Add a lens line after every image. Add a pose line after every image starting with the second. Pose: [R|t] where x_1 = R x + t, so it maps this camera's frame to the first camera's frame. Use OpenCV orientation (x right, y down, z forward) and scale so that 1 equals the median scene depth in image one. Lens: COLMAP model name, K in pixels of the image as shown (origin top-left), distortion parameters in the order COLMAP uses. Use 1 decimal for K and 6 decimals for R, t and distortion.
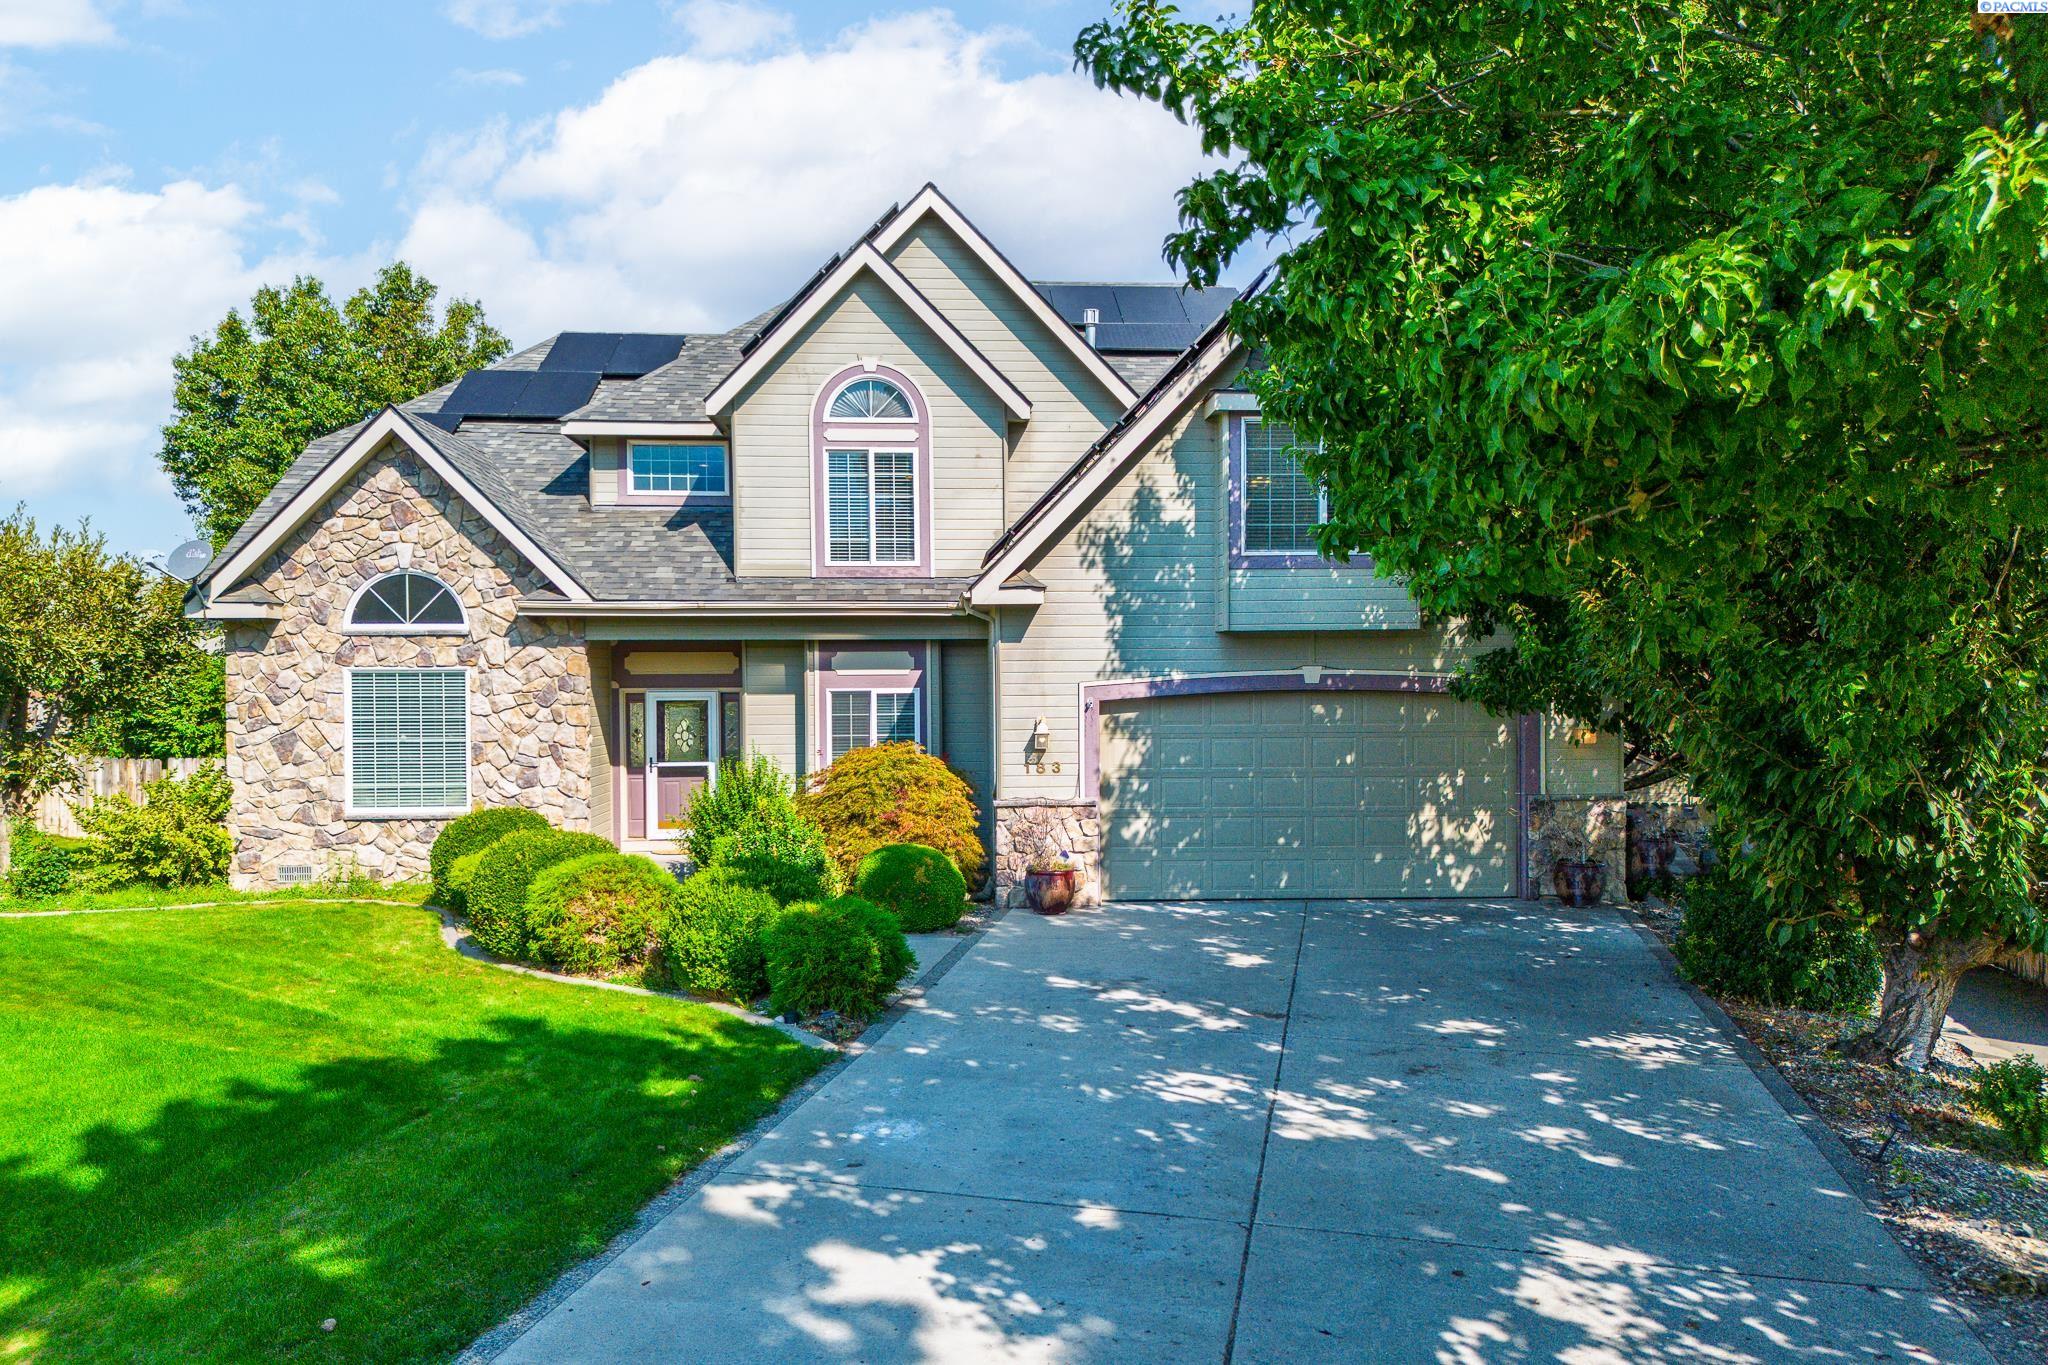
lens RADIAL K [[1369.1, 0, 1028.9], [0, 1369.1, 683.8], [0, 0, 1]] dist [0.028564, -0.019409]
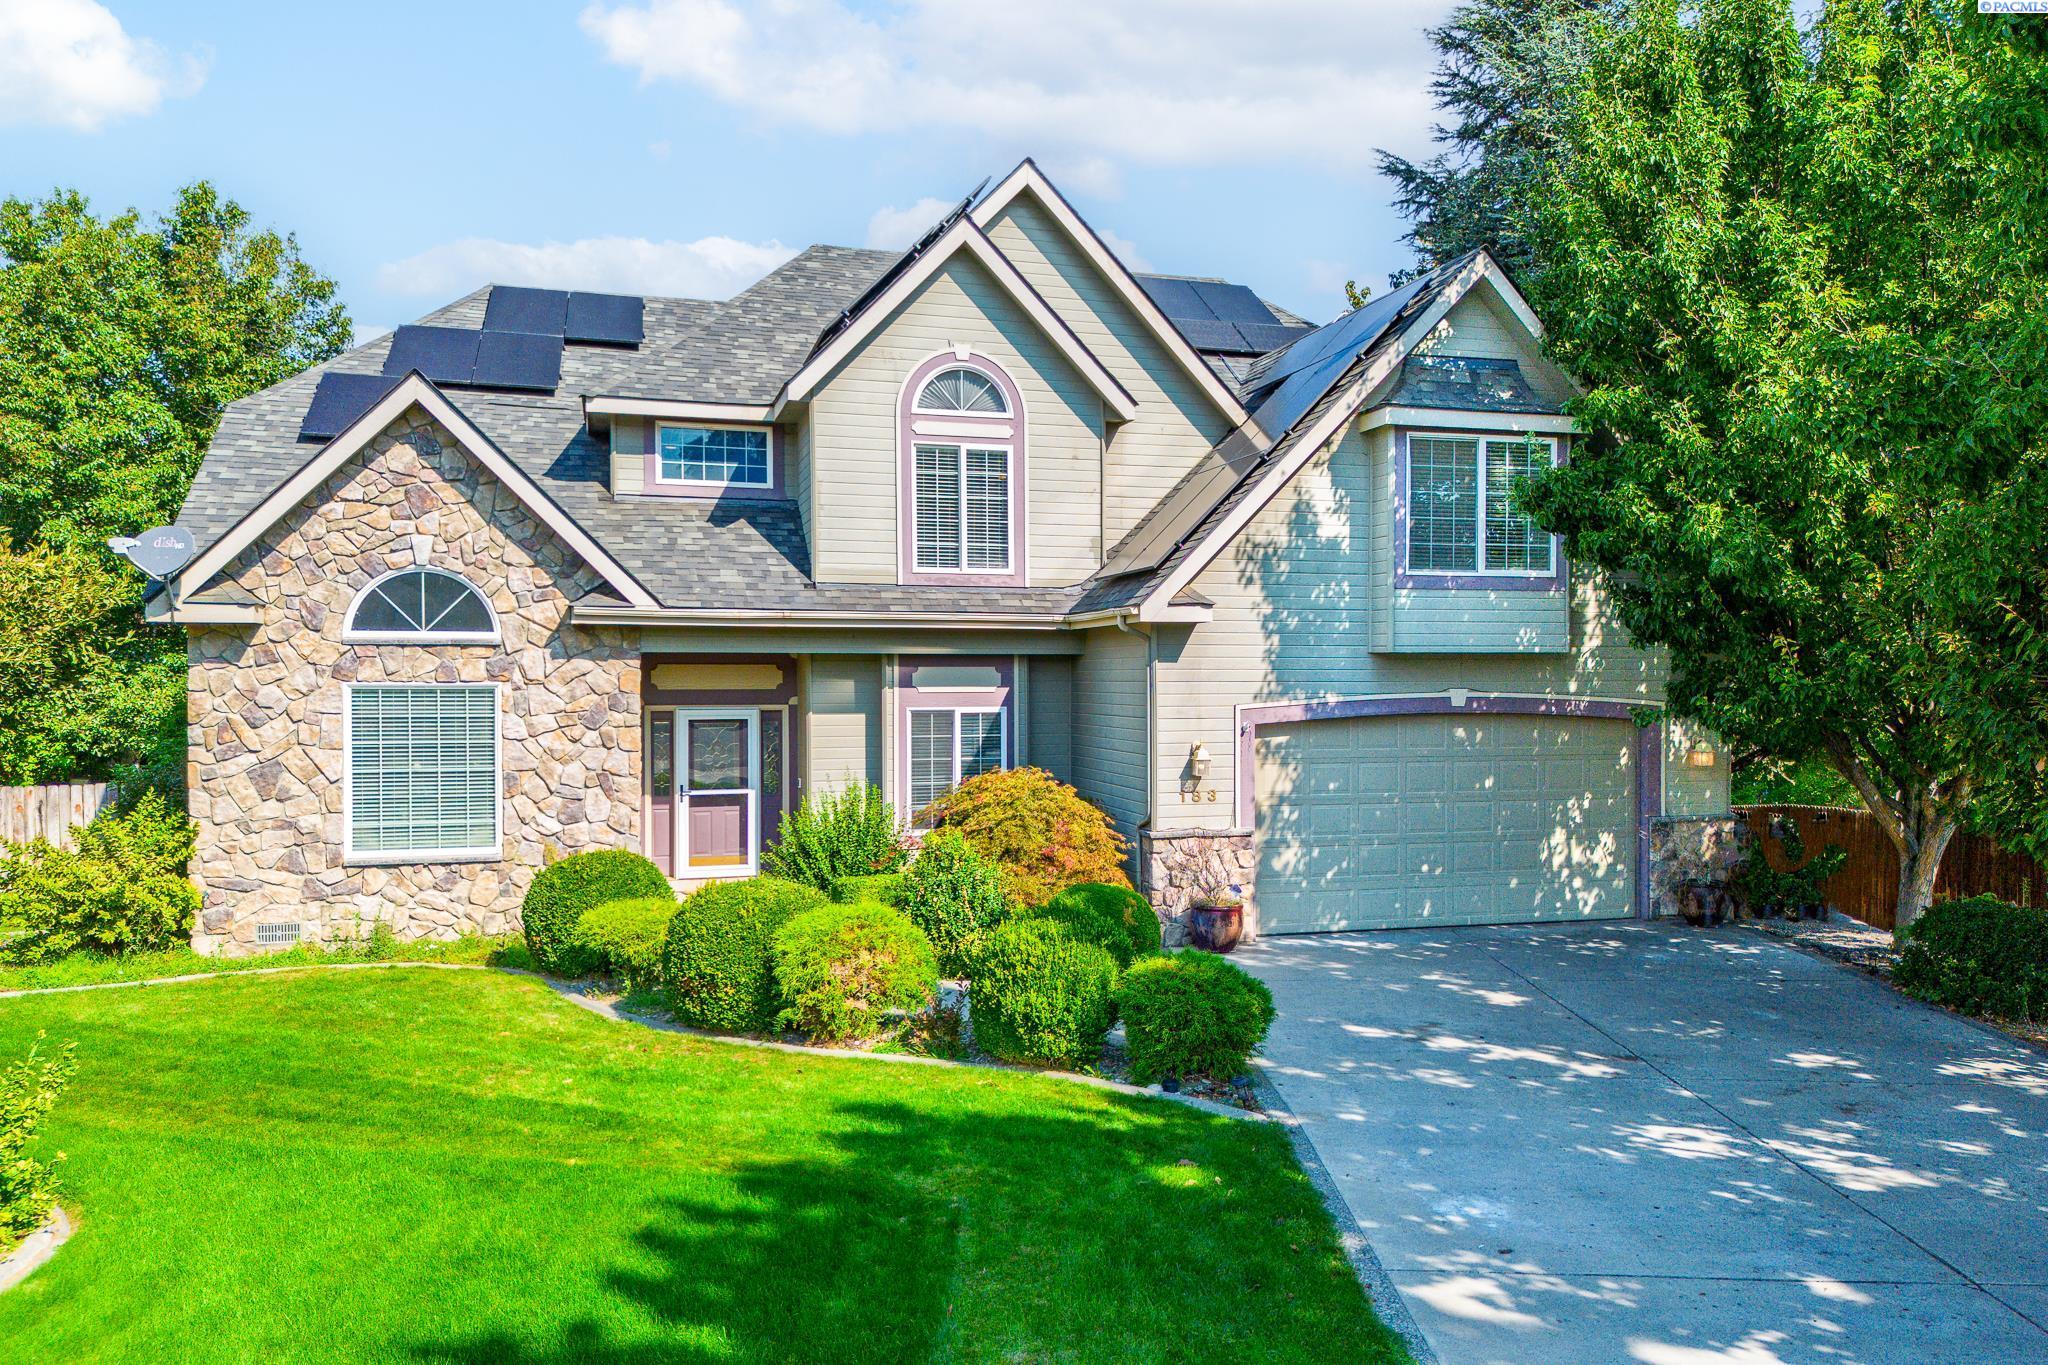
lens RADIAL K [[1466.9, 0, 1031.3], [0, 1466.9, 674.5], [0, 0, 1]] dist [0.031636, -0.017610]
pose [[0.975394, 0.005891, 0.220391, -0.318407], [-0.005392, 0.999981, -0.002866, -0.018133], [-0.220403, 0.001607, 0.975407, 0.042950]]
